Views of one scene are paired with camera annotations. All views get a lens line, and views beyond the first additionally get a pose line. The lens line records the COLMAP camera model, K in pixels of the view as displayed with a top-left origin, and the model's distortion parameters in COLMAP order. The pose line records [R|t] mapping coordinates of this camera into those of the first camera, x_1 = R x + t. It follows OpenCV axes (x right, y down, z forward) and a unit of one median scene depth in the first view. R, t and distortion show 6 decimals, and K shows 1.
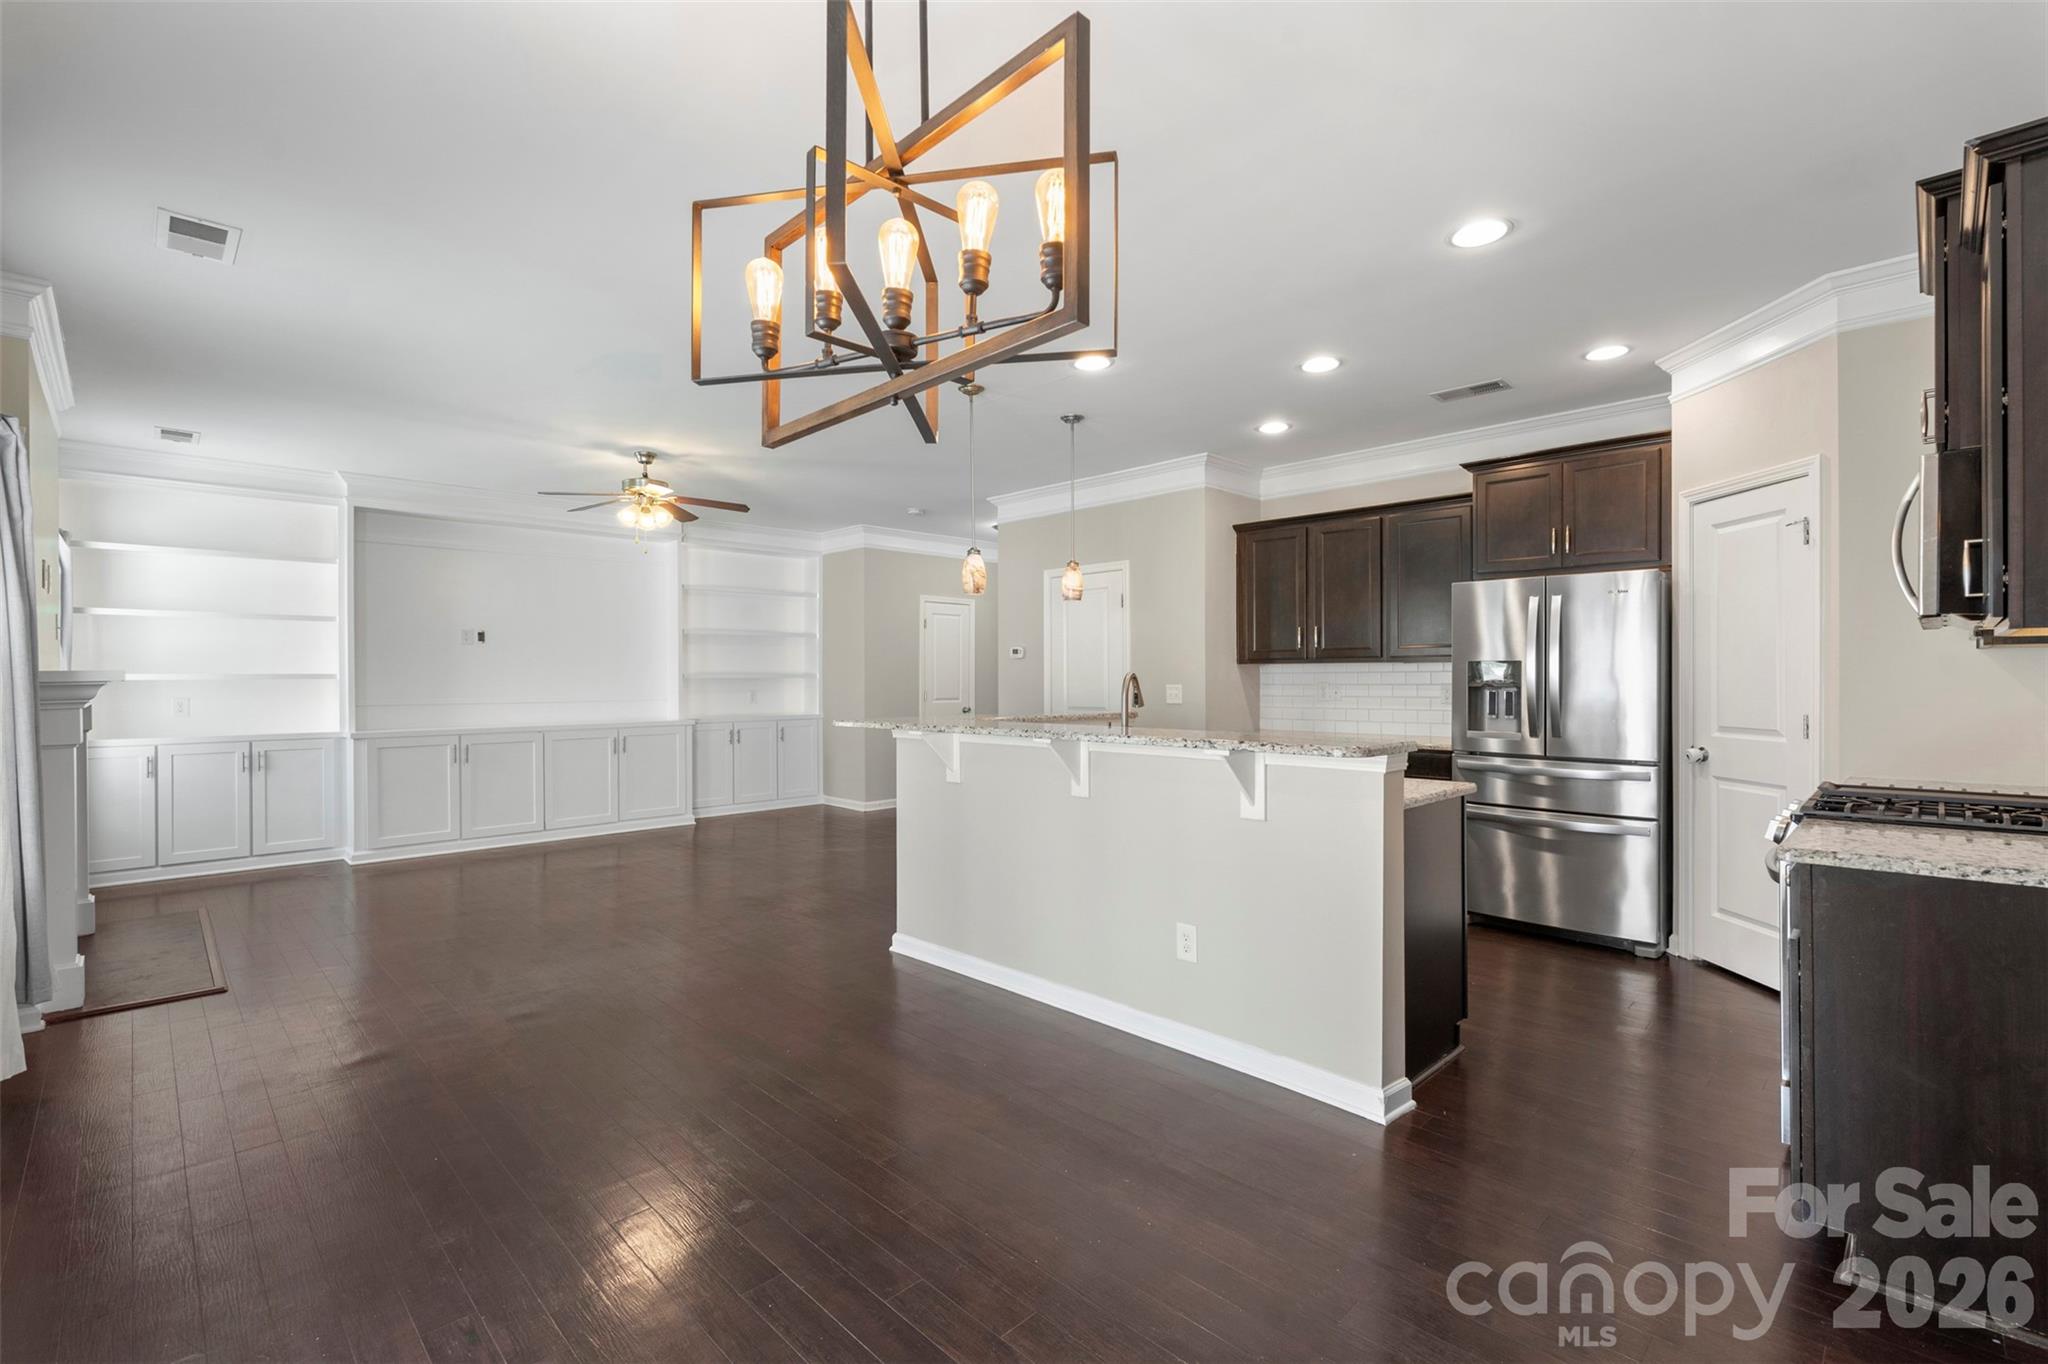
lens RADIAL K [[911.1, 0, 1028.2], [0, 911.1, 678.5], [0, 0, 1]] dist [-0.000205, -0.000121]
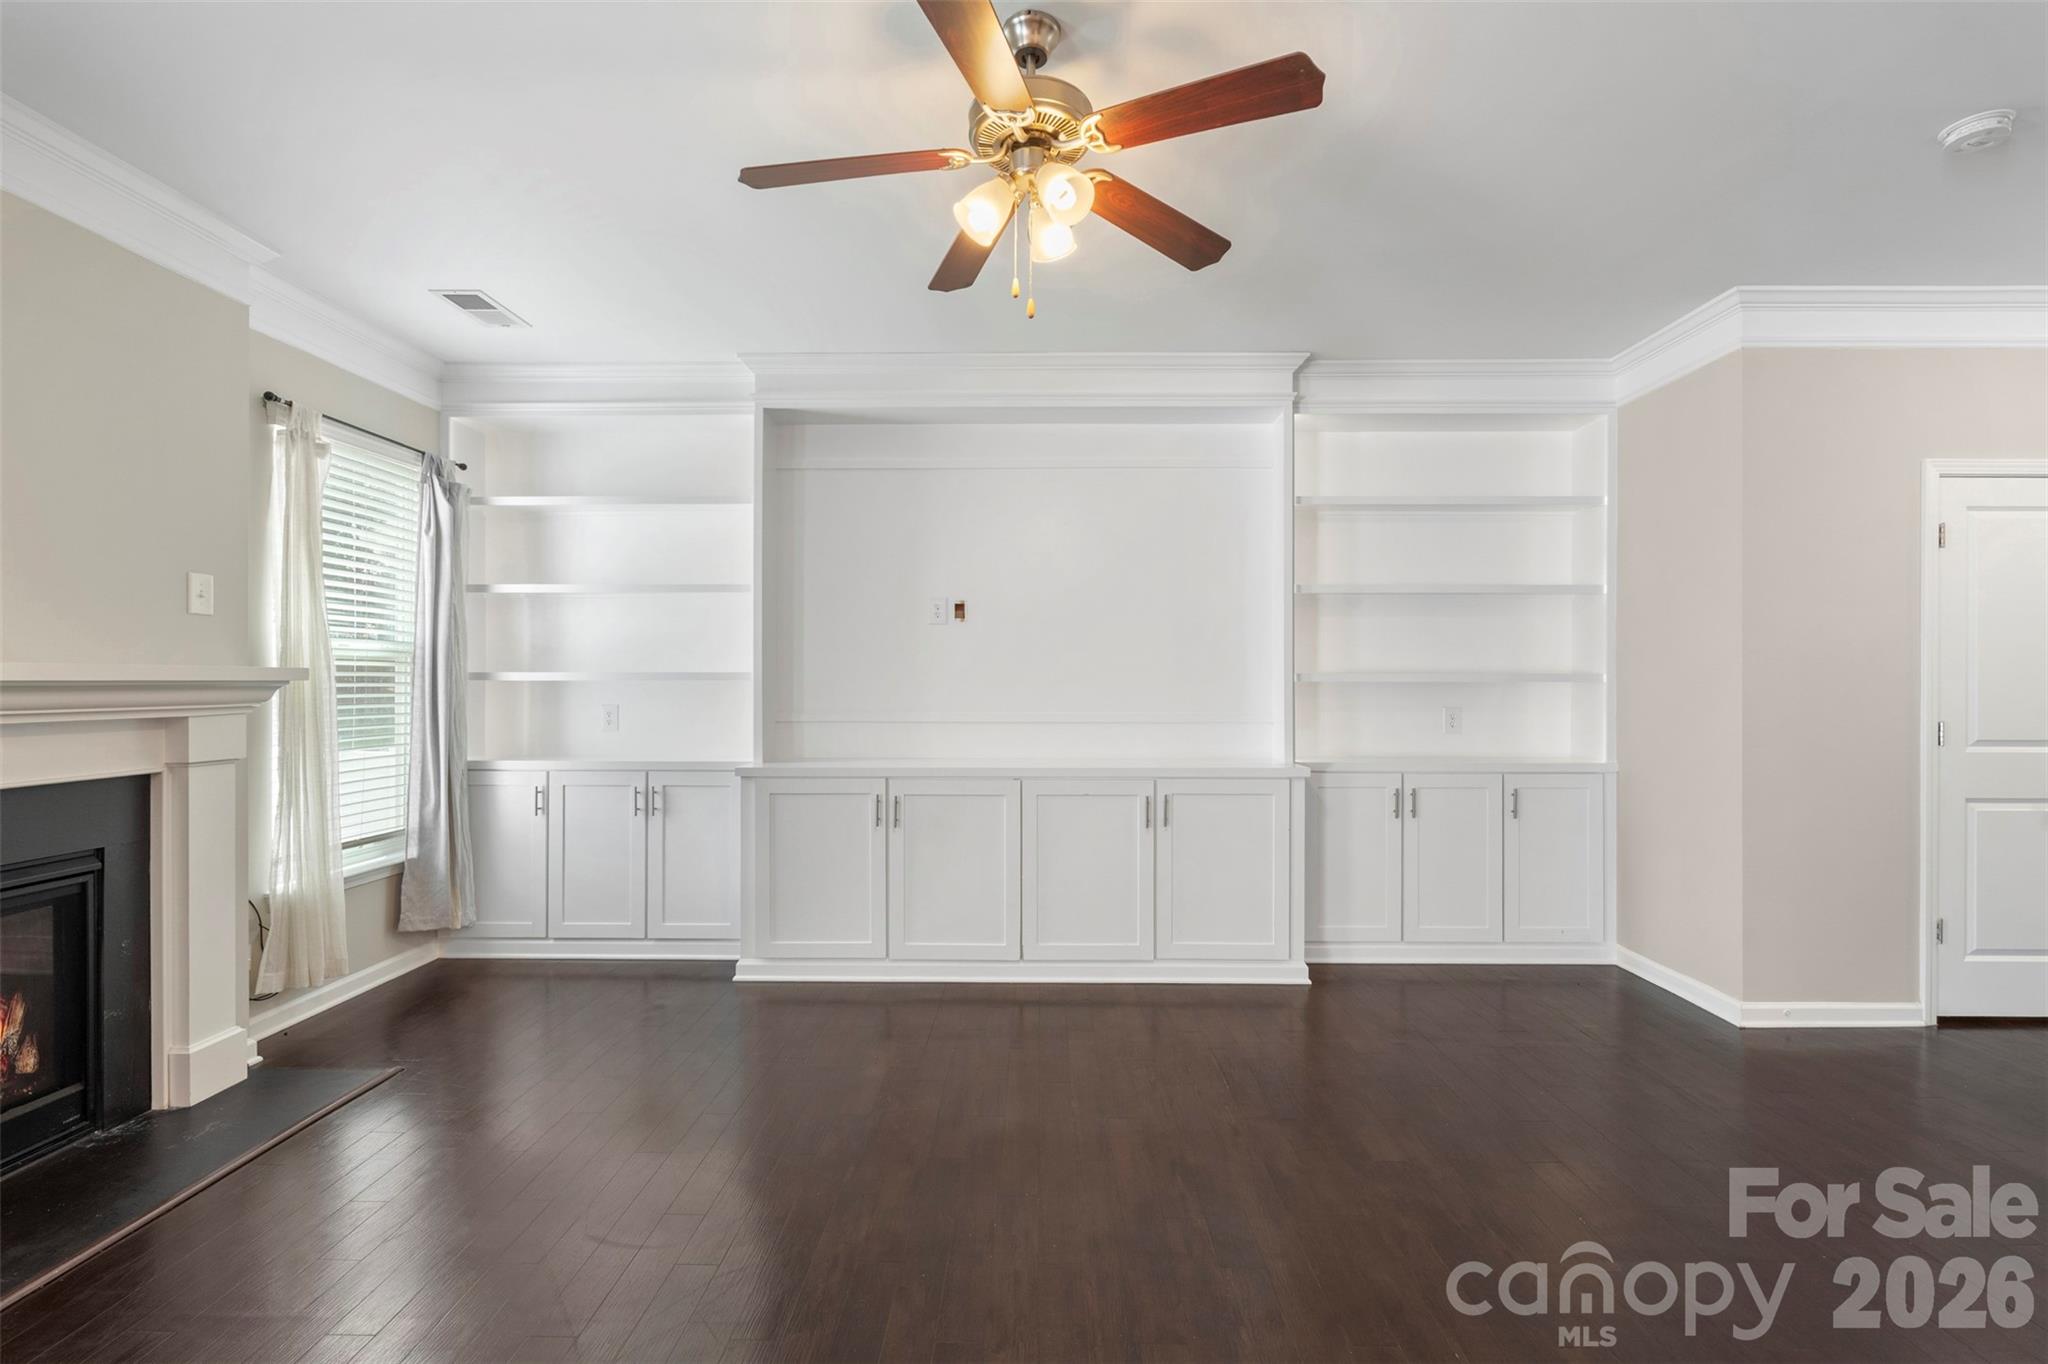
lens RADIAL K [[910.3, 0, 1030.8], [0, 910.3, 680.2], [0, 0, 1]] dist [-0.002201, 0.000129]
pose [[0.700401, 0.001950, -0.713747, -0.175913], [-0.004683, 0.999987, -0.001864, 0.001096], [0.713734, 0.004648, 0.700402, 0.781065]]
